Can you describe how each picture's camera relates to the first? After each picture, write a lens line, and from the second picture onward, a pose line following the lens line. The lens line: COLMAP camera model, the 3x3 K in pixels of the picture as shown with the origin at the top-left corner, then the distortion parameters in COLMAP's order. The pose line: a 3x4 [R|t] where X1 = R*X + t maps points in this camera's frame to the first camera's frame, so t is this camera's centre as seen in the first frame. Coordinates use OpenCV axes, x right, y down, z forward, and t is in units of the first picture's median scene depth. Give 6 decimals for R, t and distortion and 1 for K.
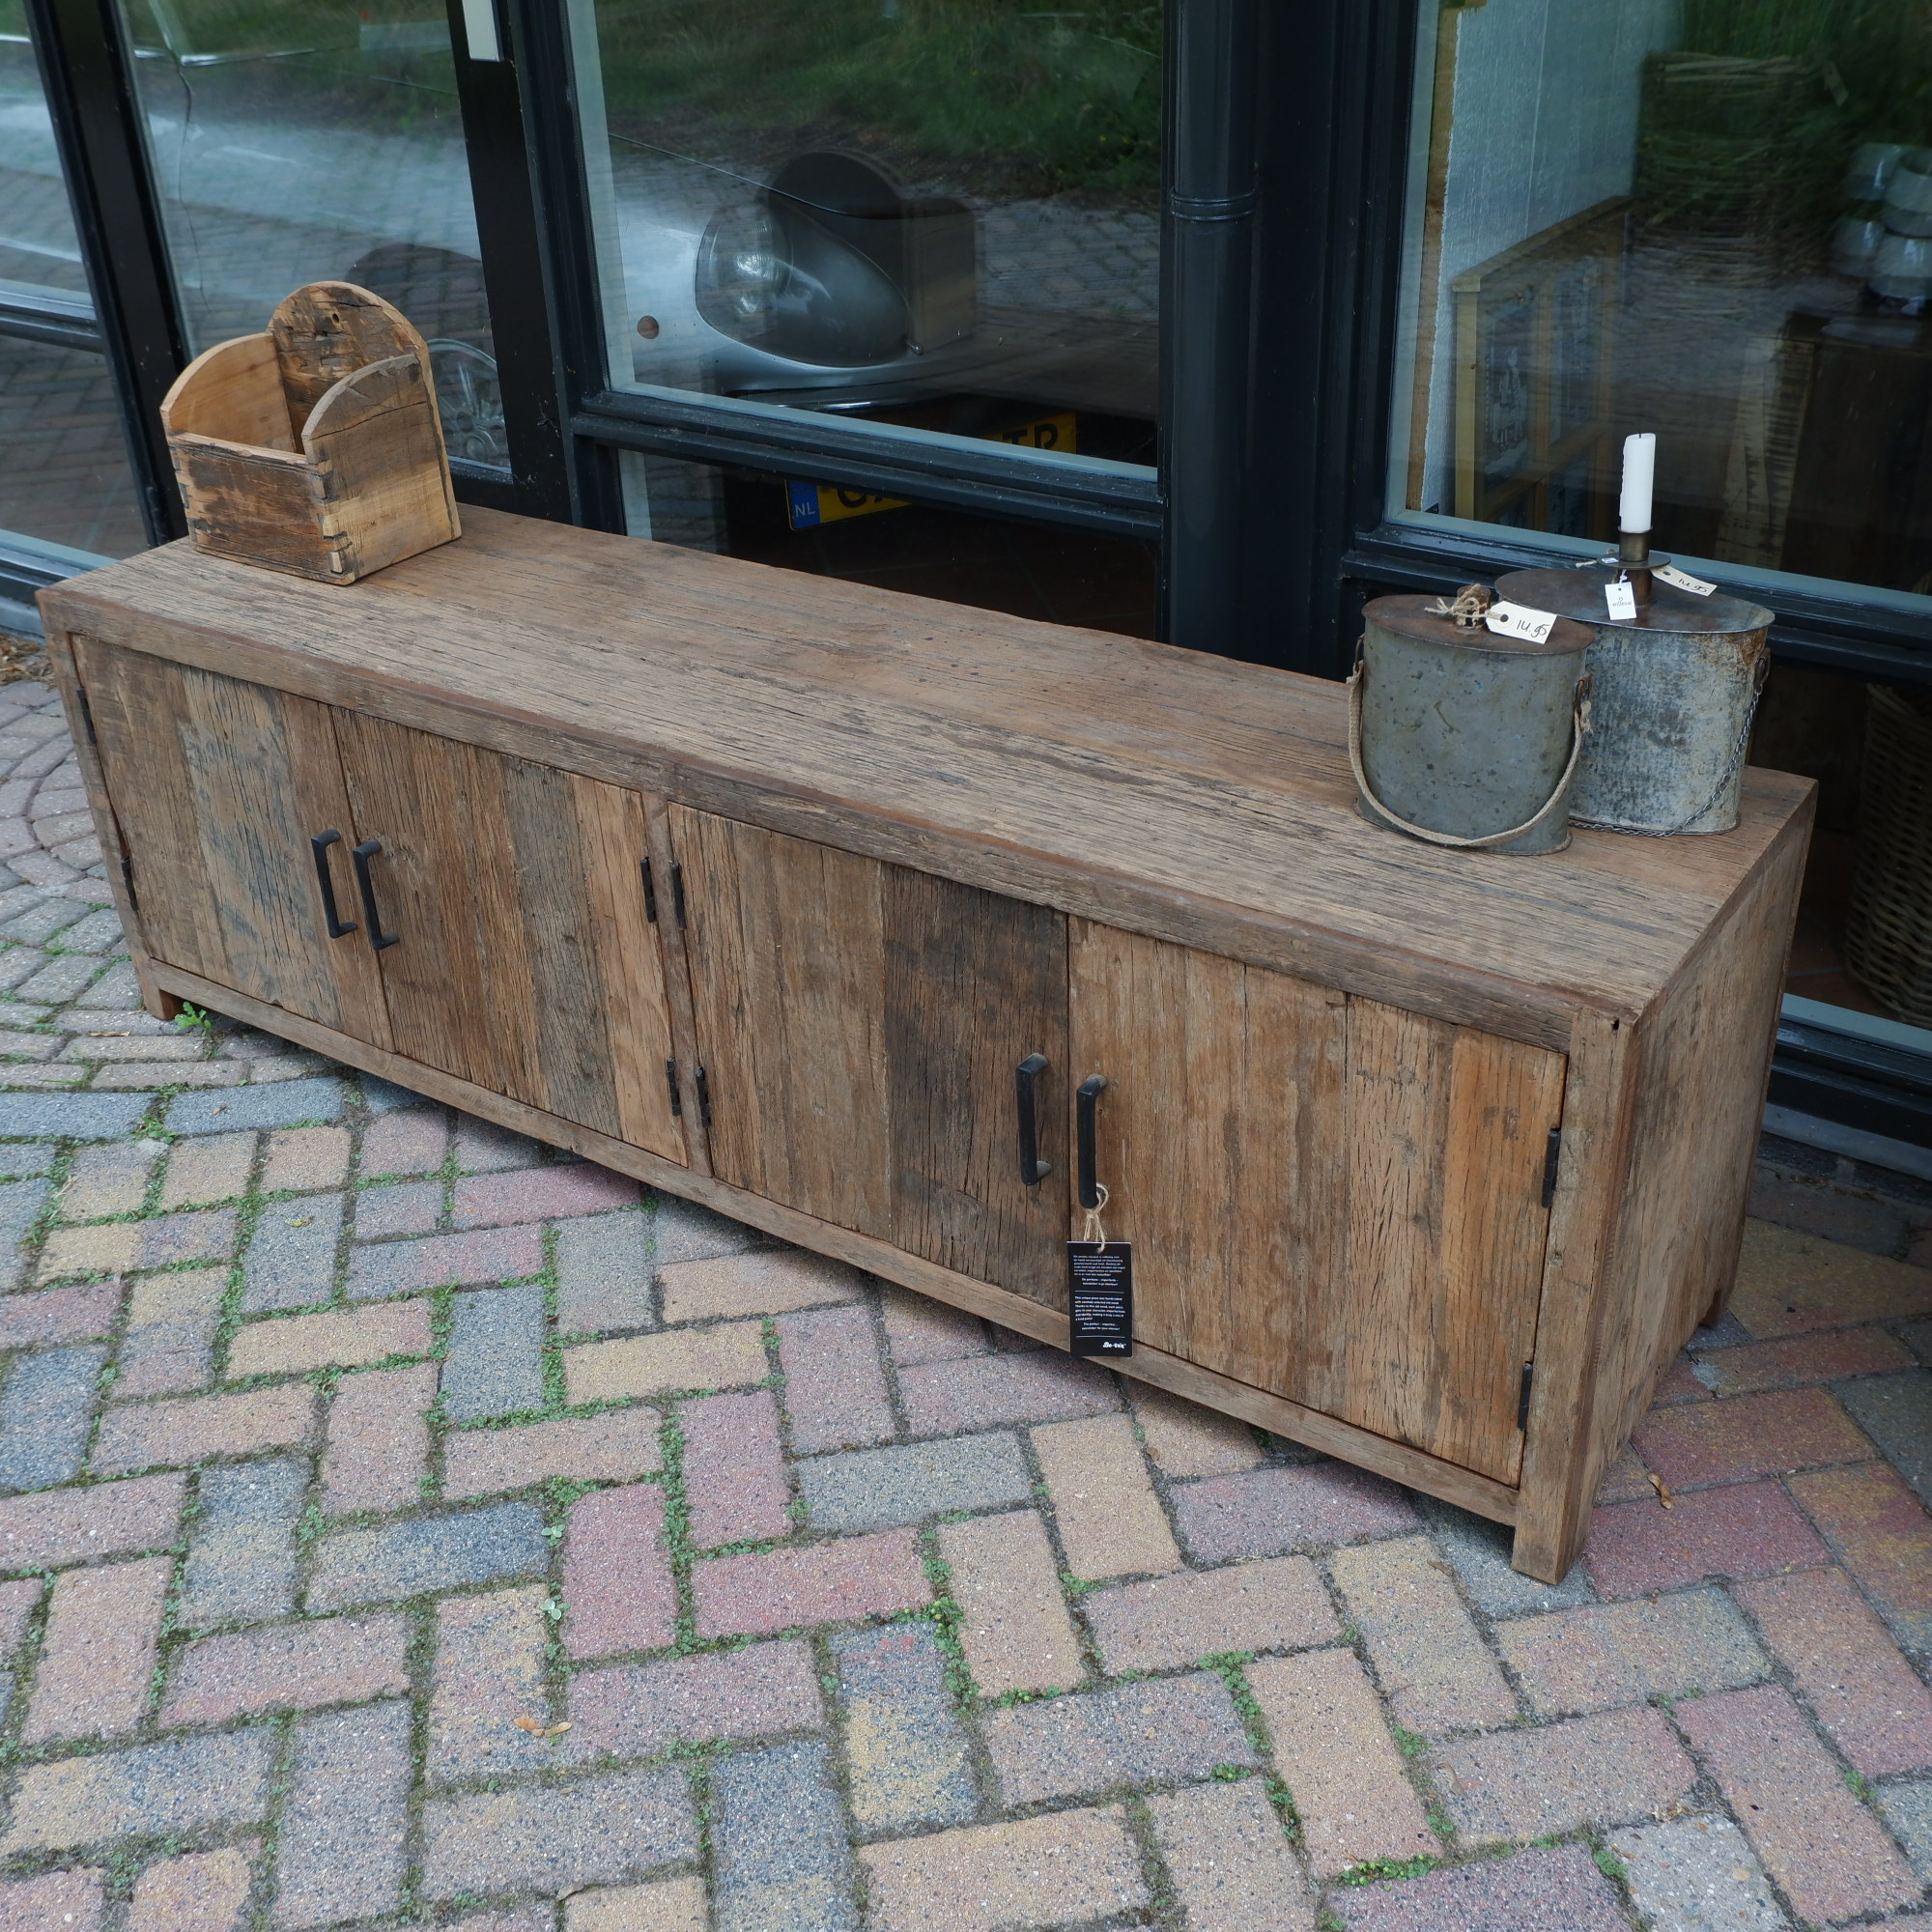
lens RADIAL K [[2178.1, 0, 966.0], [0, 2178.1, 966.0], [0, 0, 1]] dist [0.001374, 0.026110]
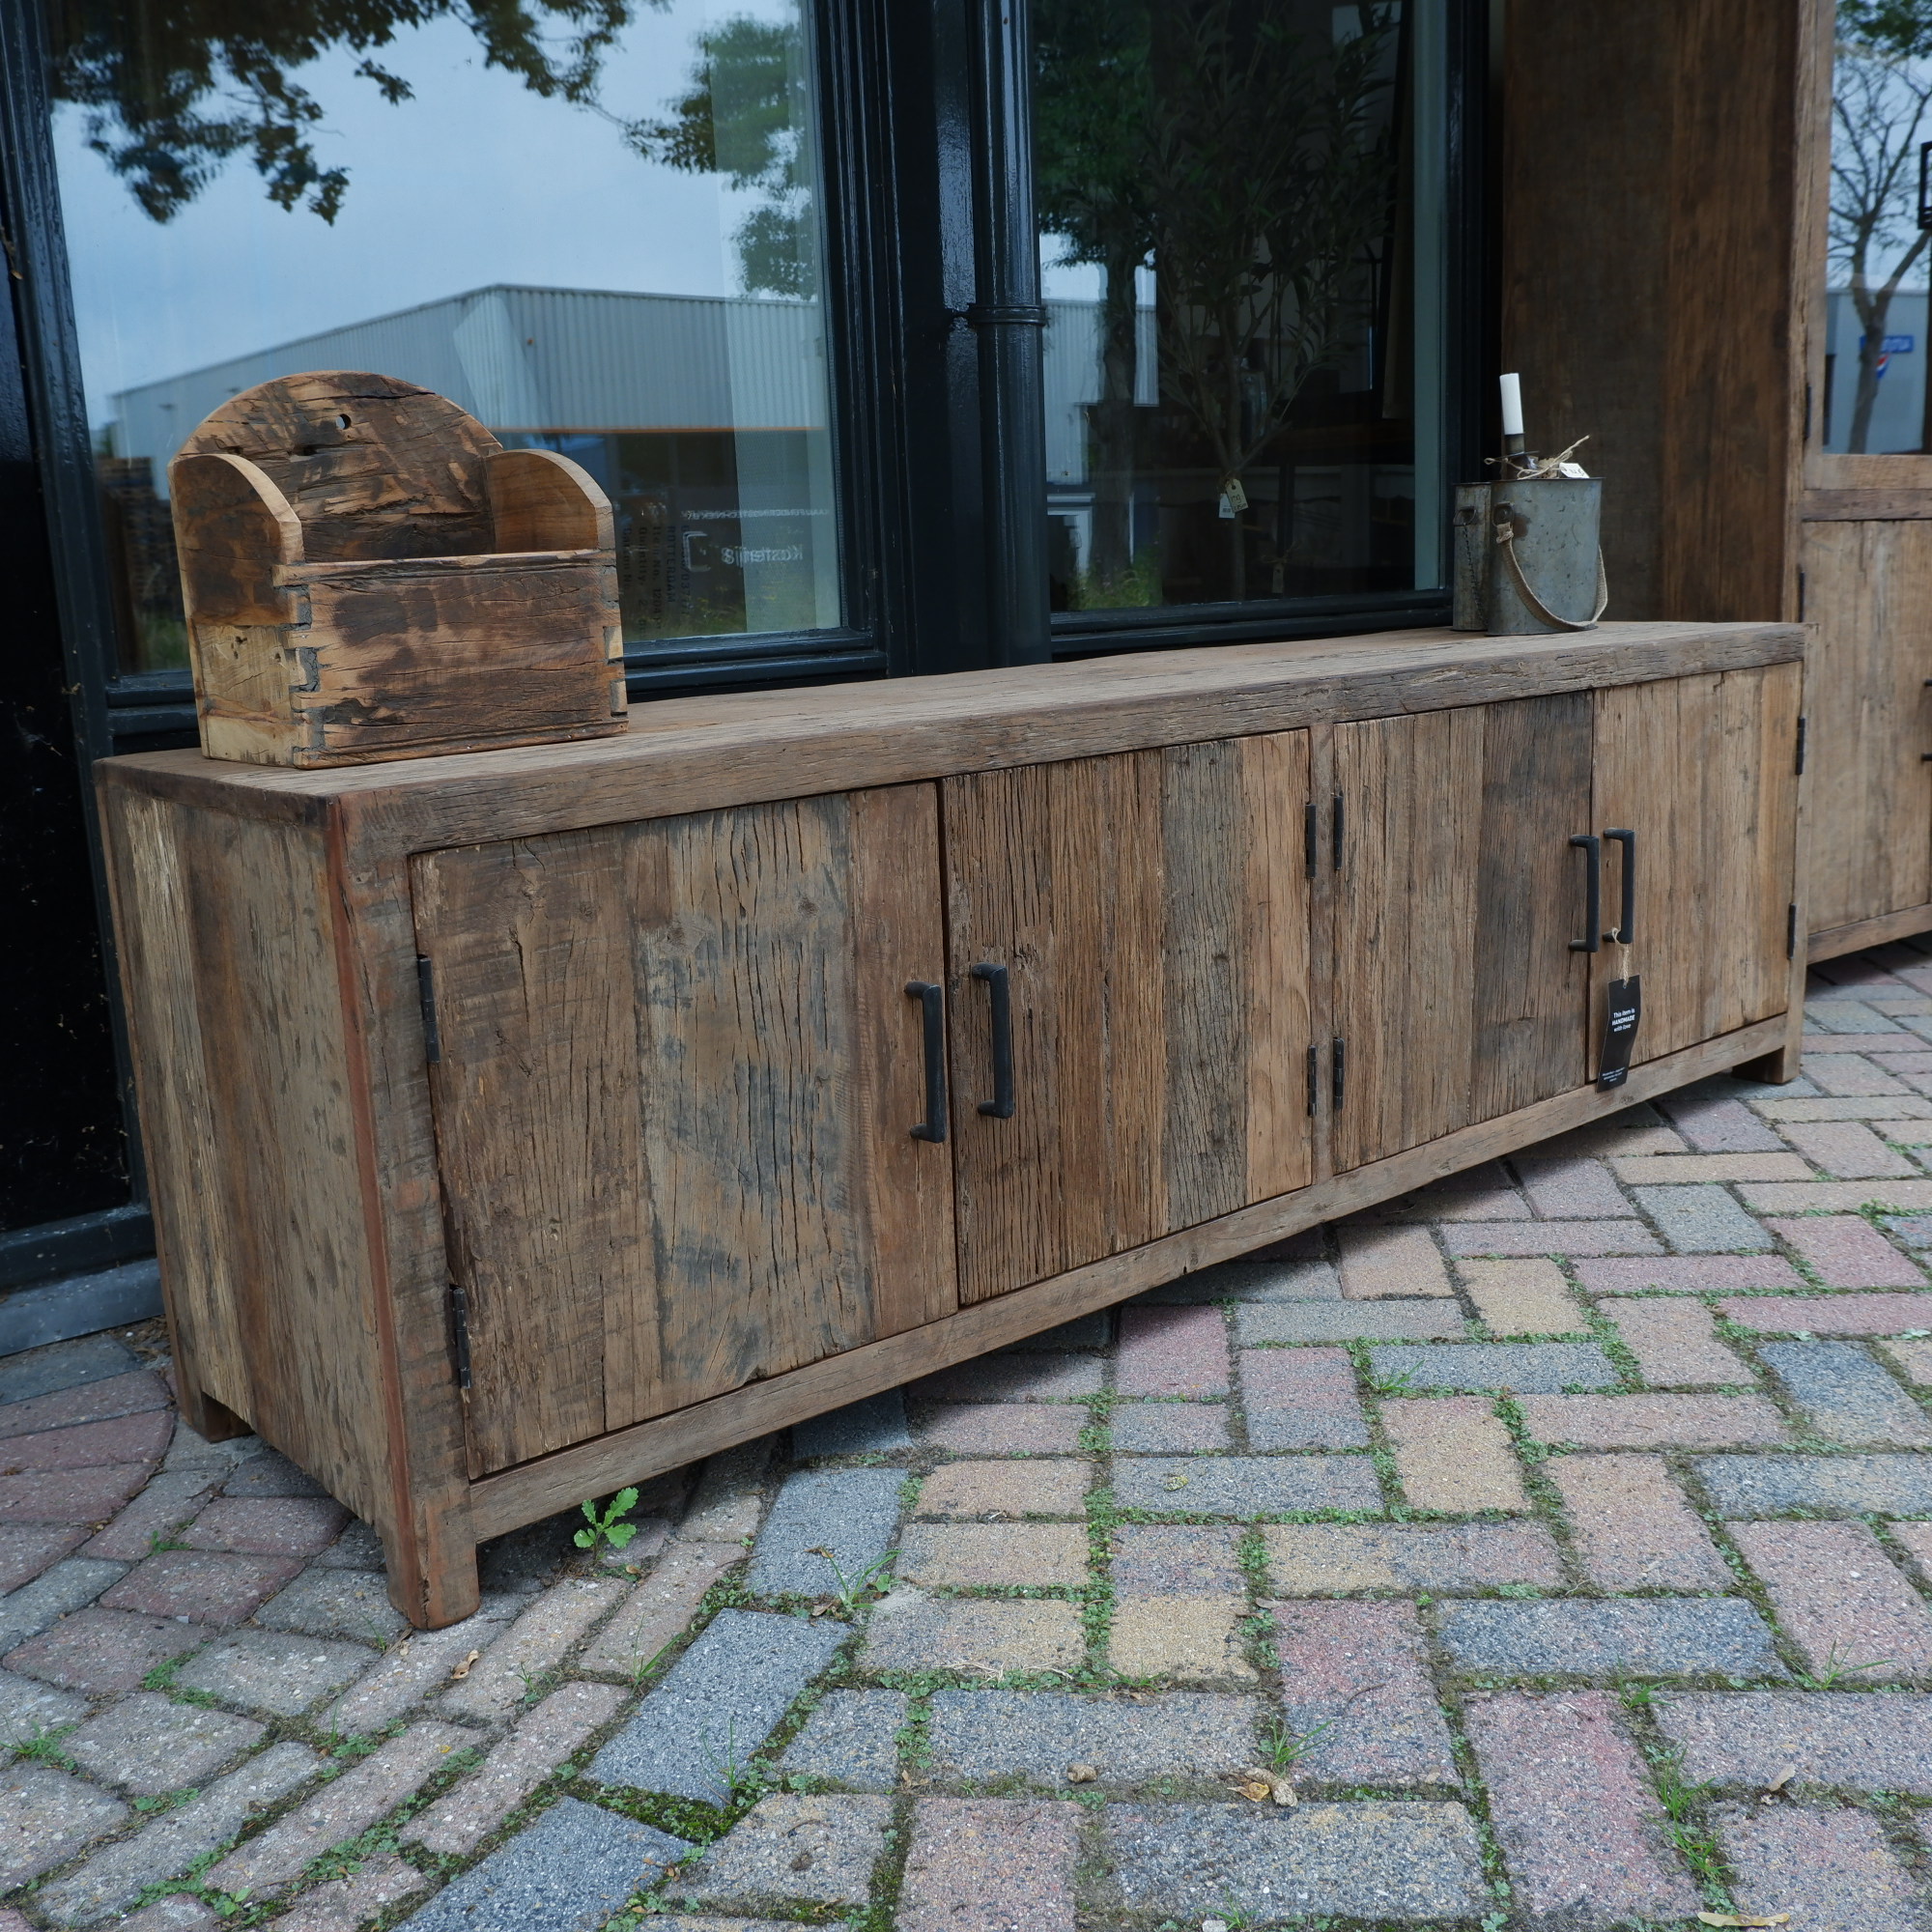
lens RADIAL K [[2007.7, 0, 963.6], [0, 2007.7, 966.3], [0, 0, 1]] dist [-0.018998, 0.036890]
pose [[0.267251, -0.169598, 0.948585, -1.056058], [0.510231, 0.859979, 0.010006, -0.075980], [-0.817460, 0.481323, 0.316364, 0.903681]]
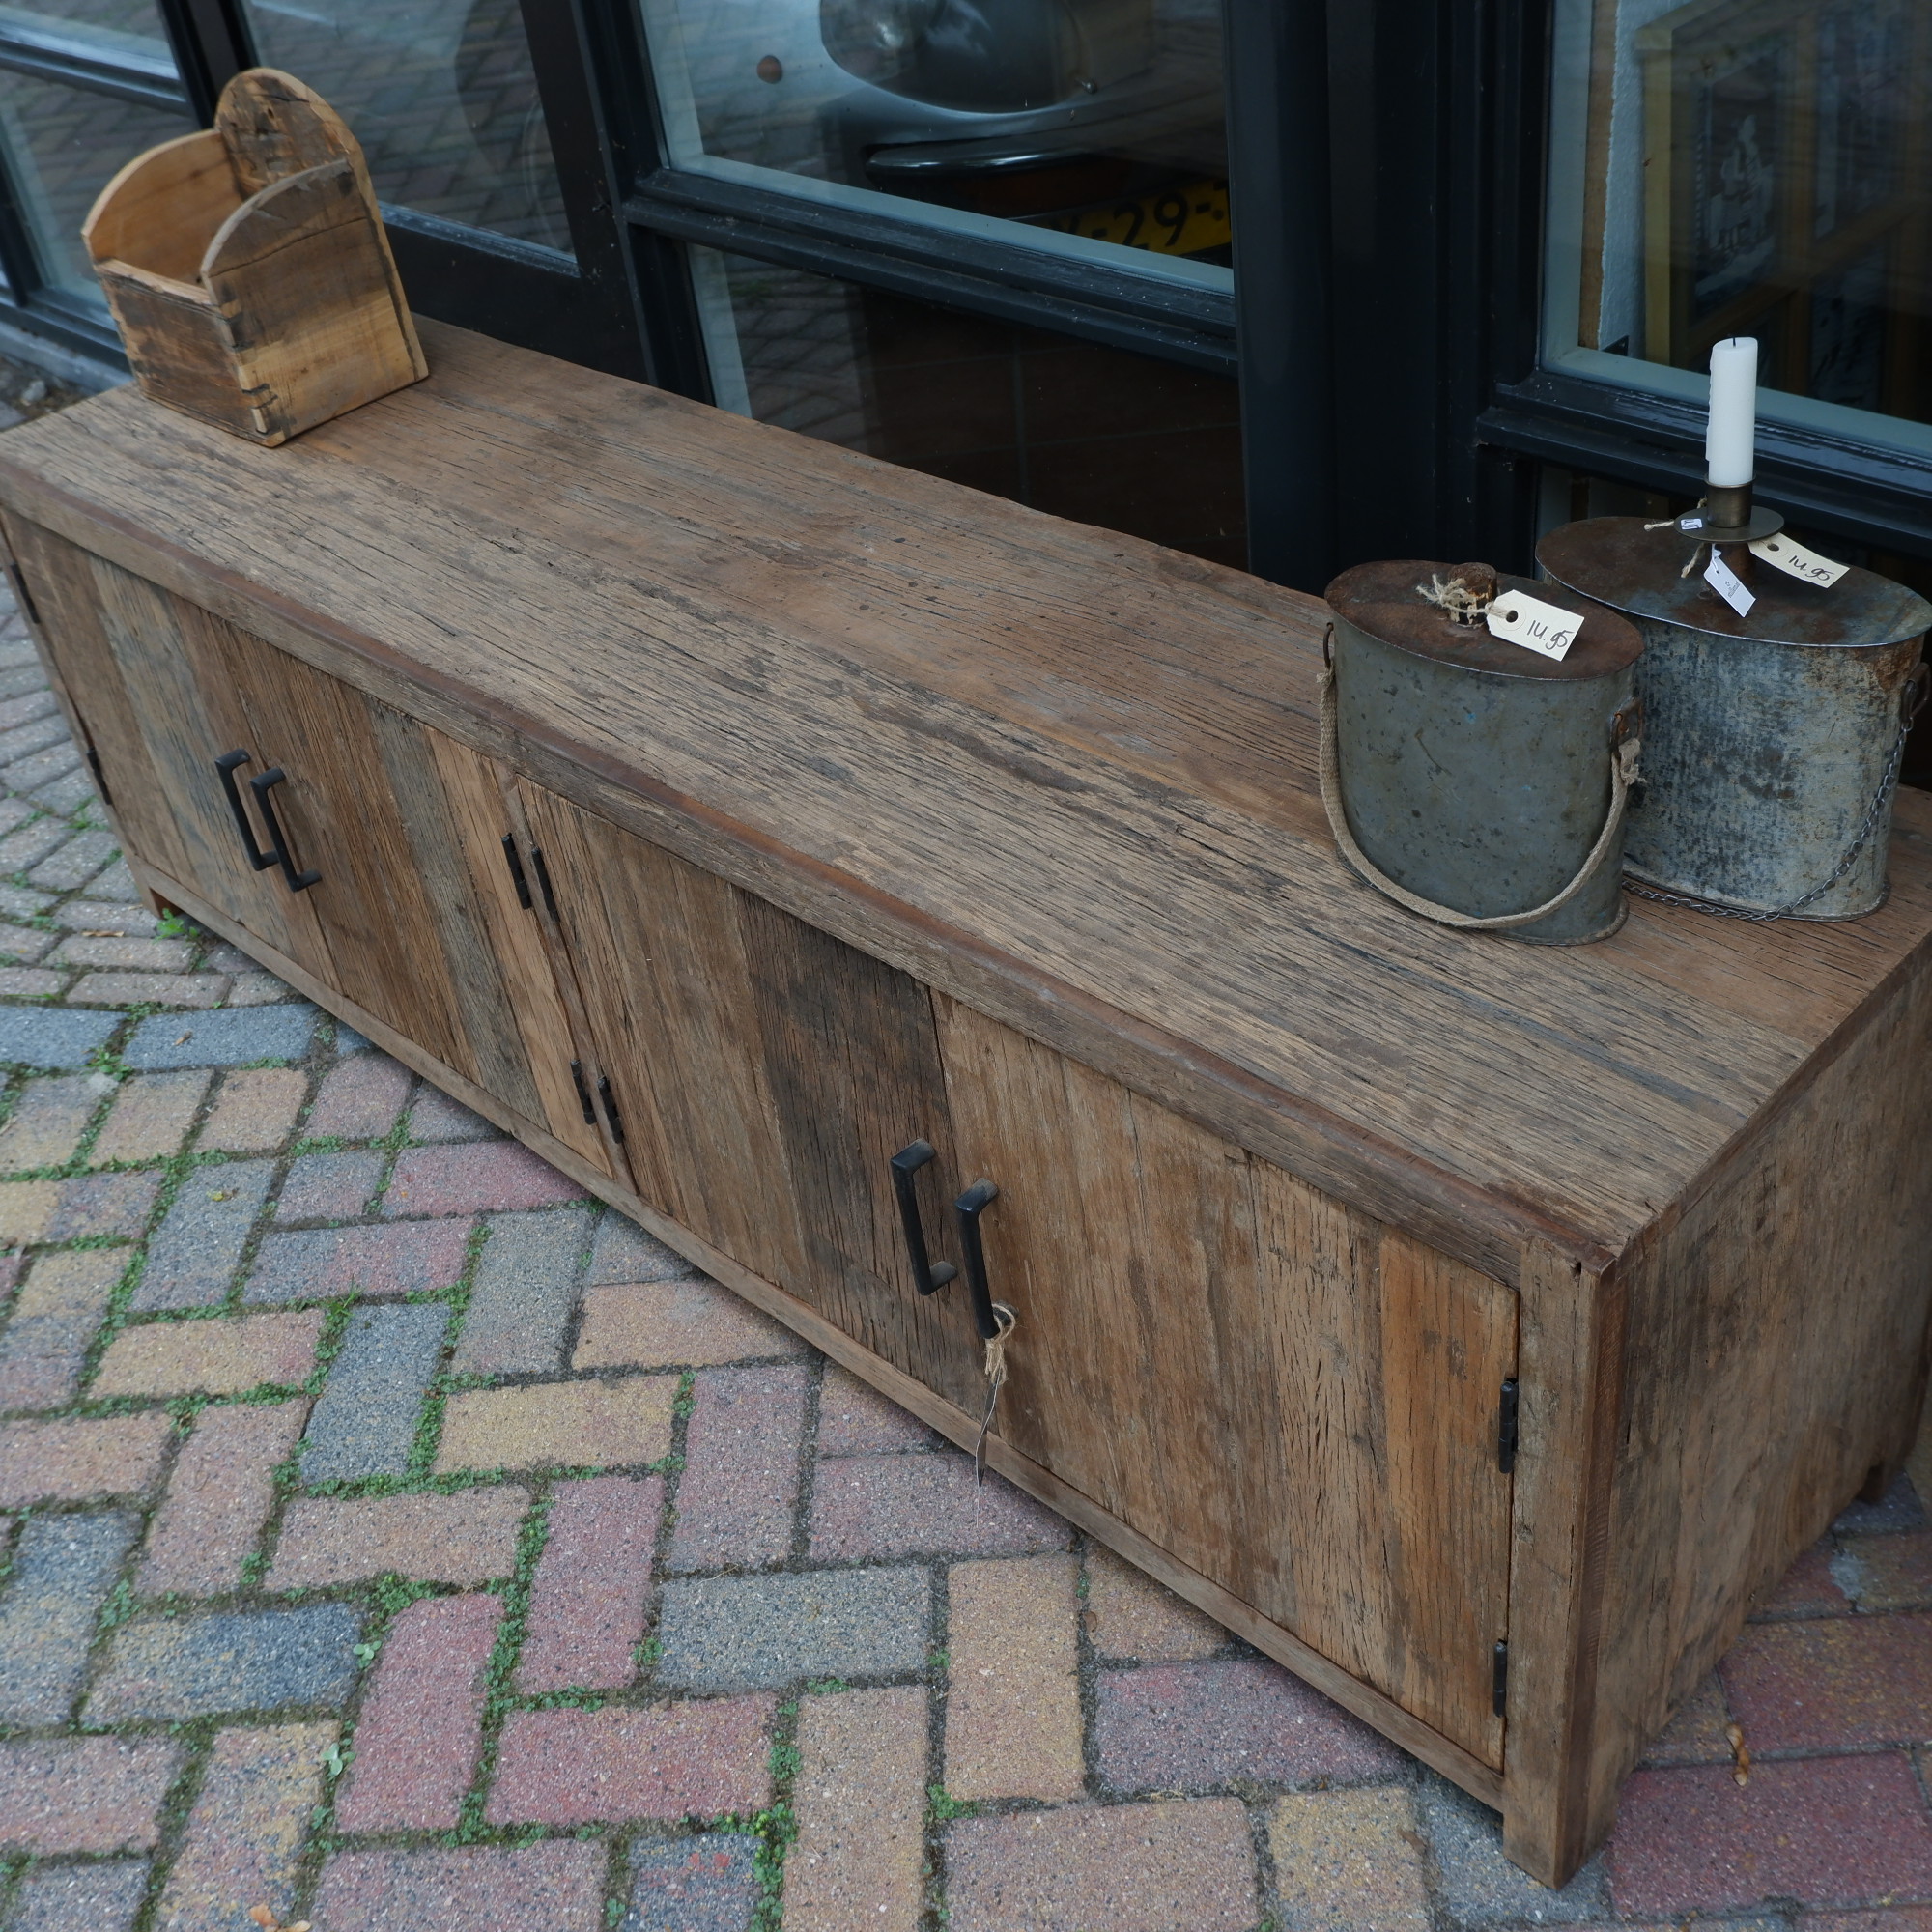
lens RADIAL K [[2240.0, 0, 966.0], [0, 2240.0, 966.0], [0, 0, 1]] dist [-0.012328, -0.020199]
pose [[0.979567, 0.046598, -0.195645, 0.187684], [-0.019236, 0.990037, 0.139488, -0.123313], [0.200195, -0.132874, 0.970704, 0.229636]]
